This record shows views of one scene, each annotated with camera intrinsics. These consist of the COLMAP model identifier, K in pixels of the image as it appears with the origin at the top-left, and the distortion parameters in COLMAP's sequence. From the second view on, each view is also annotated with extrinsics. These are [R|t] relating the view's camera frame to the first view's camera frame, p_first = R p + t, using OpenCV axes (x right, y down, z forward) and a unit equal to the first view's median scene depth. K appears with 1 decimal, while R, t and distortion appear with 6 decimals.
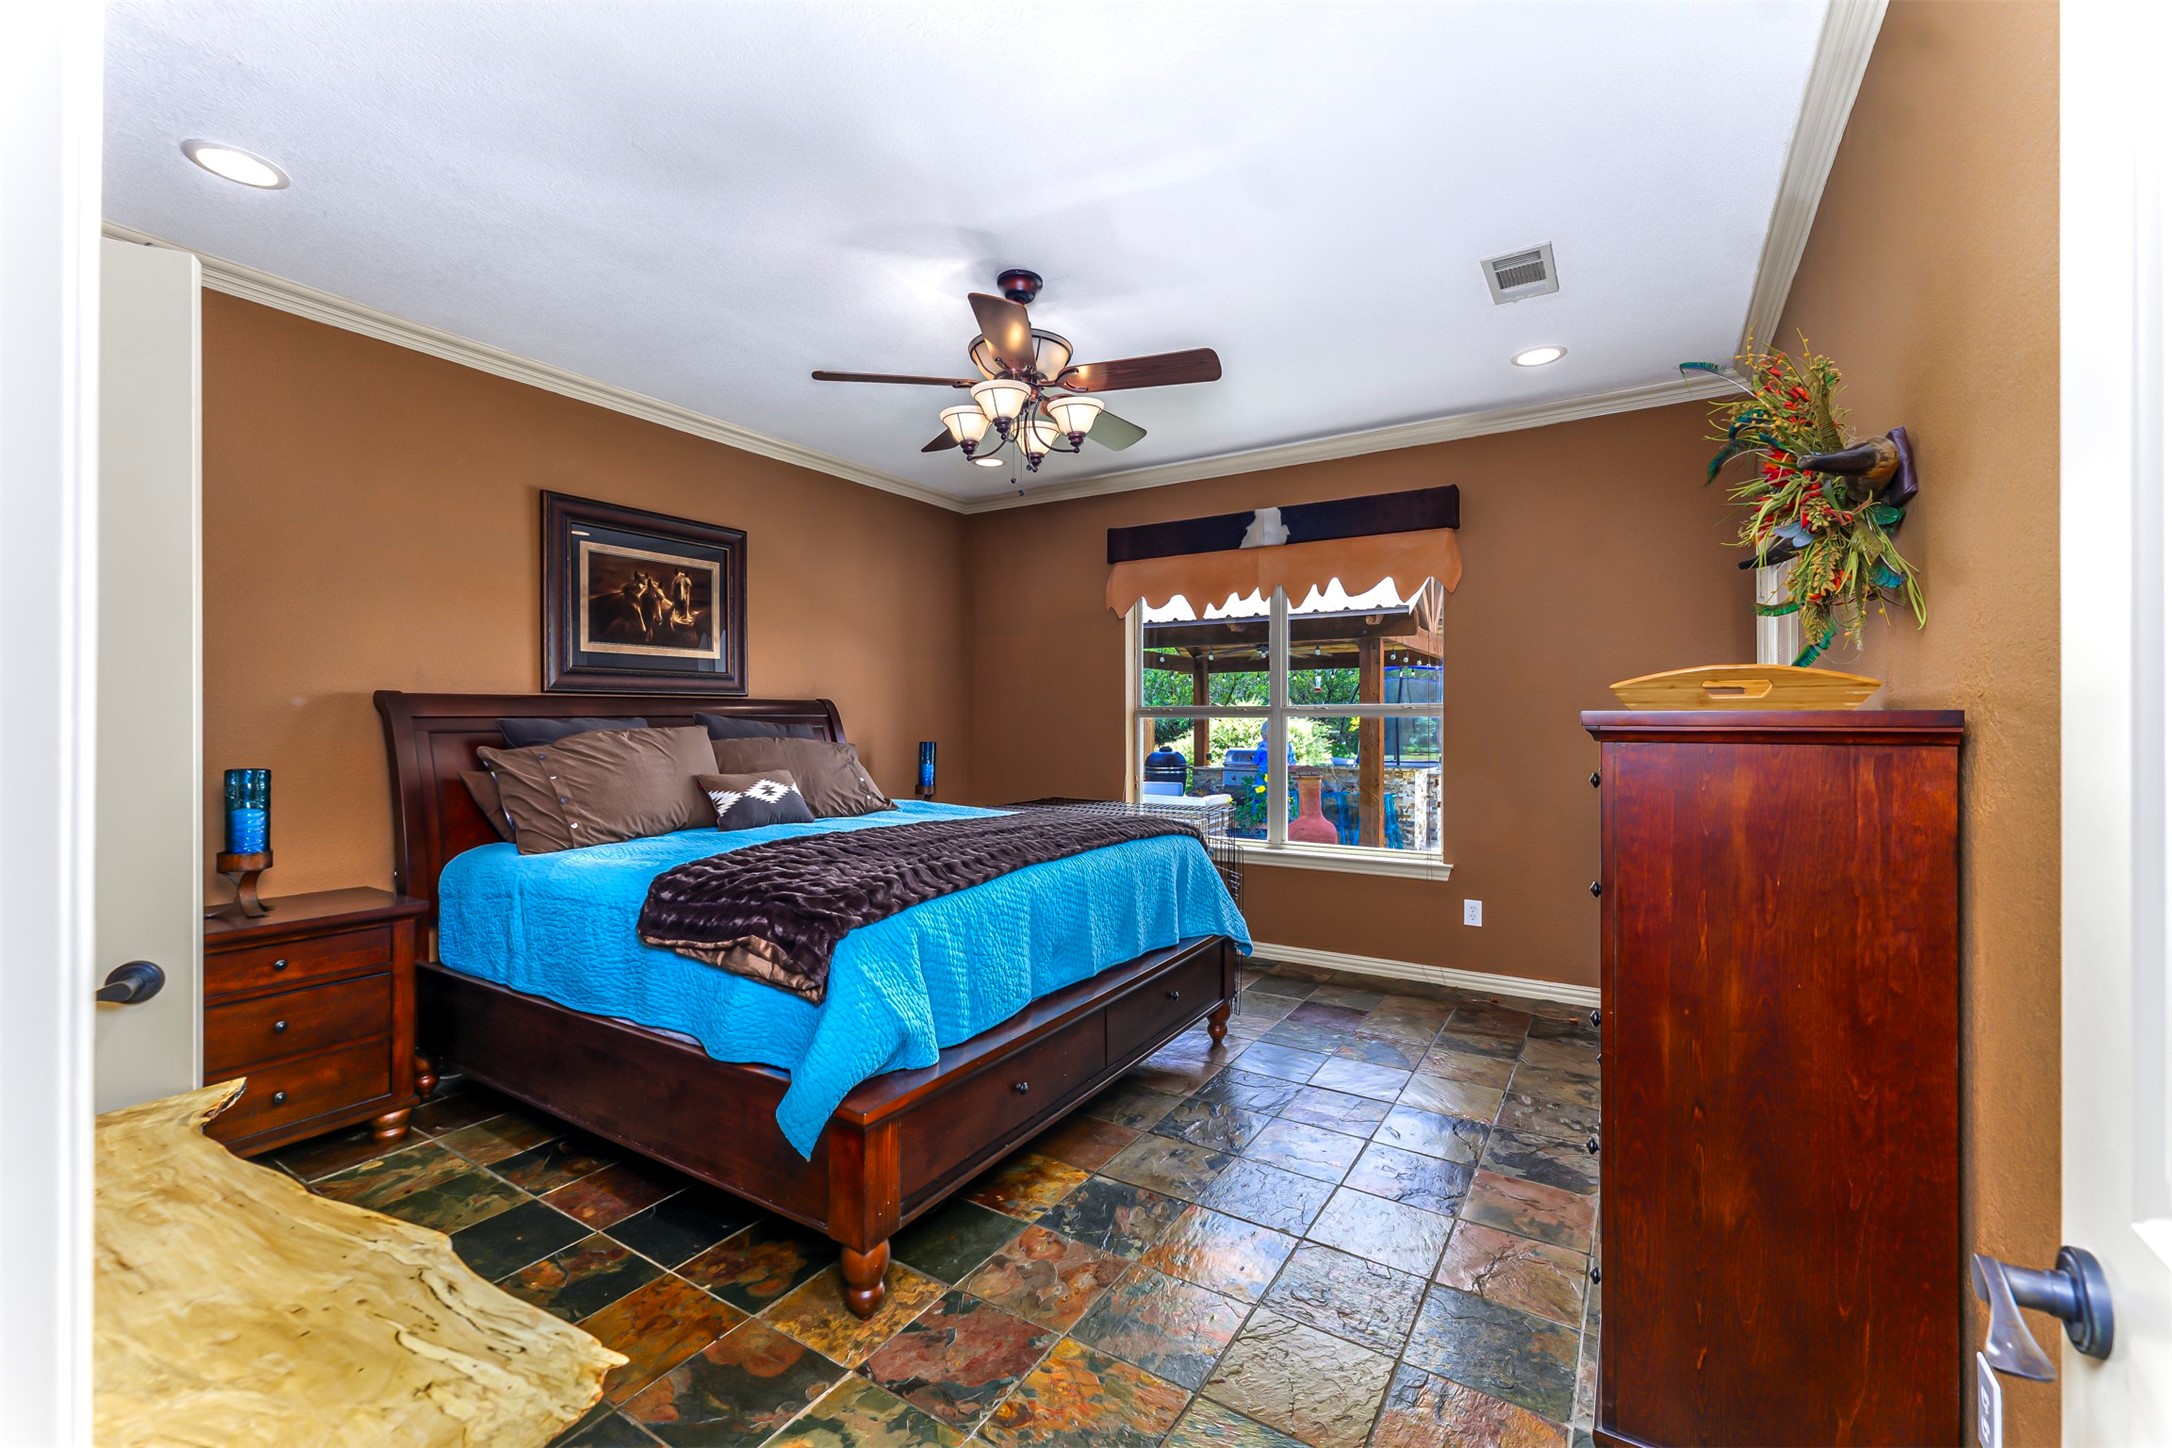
lens RADIAL K [[905.9, 0, 1091.3], [0, 905.9, 718.2], [0, 0, 1]] dist [-0.000285, 0.001041]
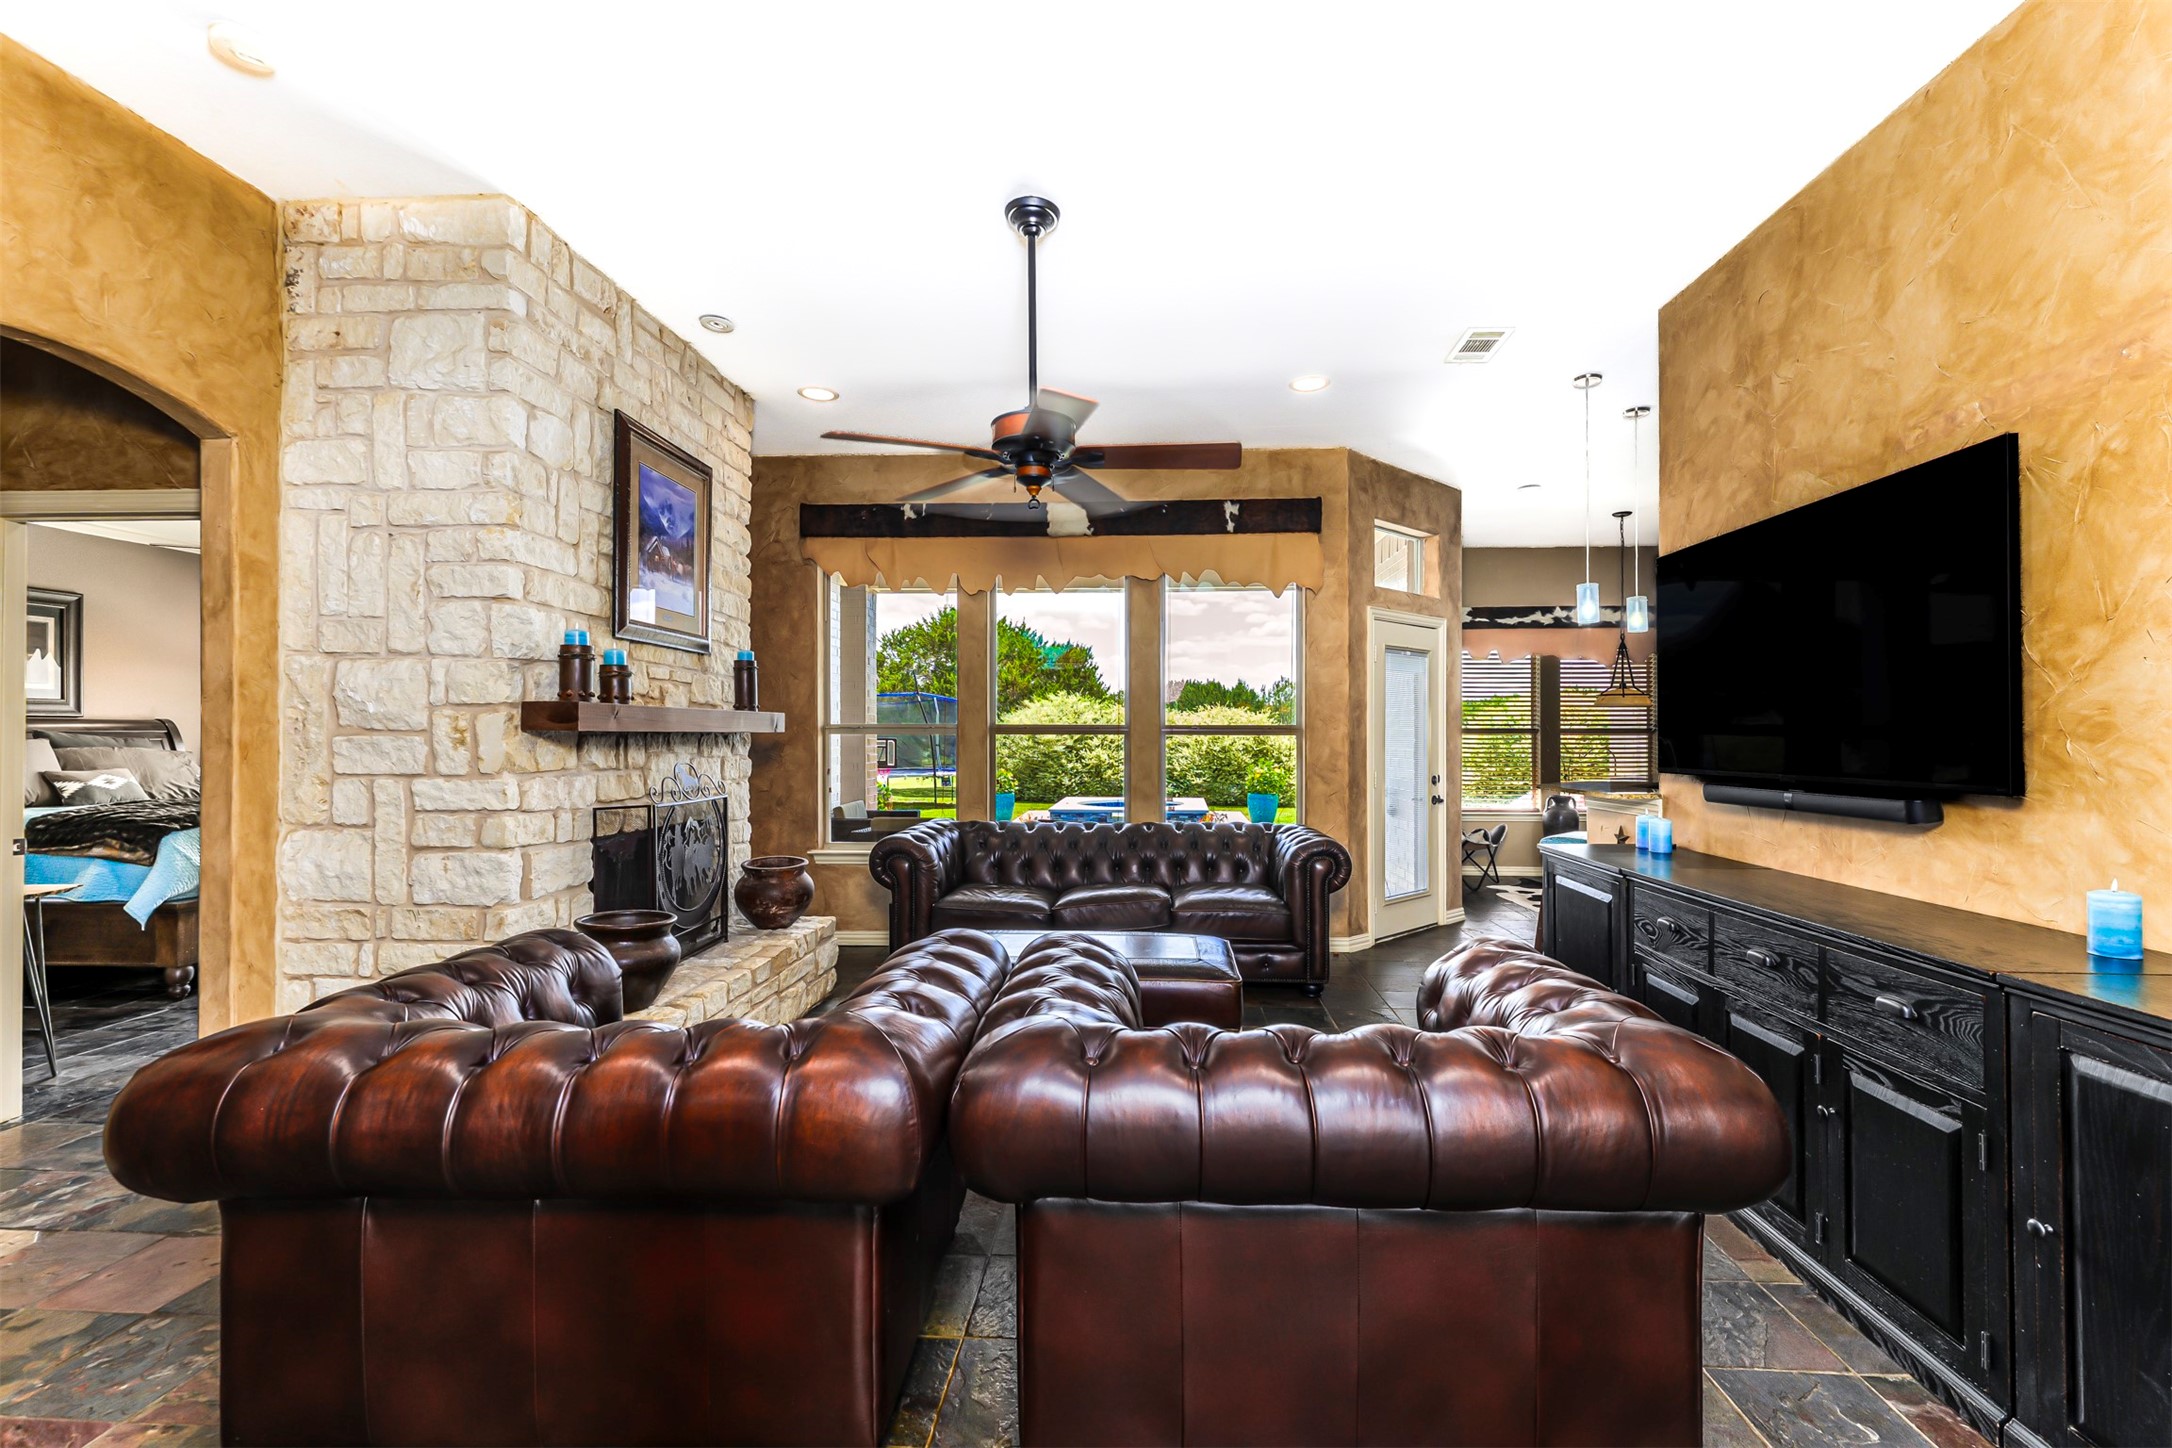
lens RADIAL K [[905.9, 0, 1084.2], [0, 905.9, 731.7], [0, 0, 1]] dist [-0.000285, 0.001041]
pose [[0.877594, 0.006631, 0.479358, 0.353861], [0.000232, 0.999898, -0.014256, 0.019193], [-0.479404, 0.012622, 0.877503, -1.134882]]
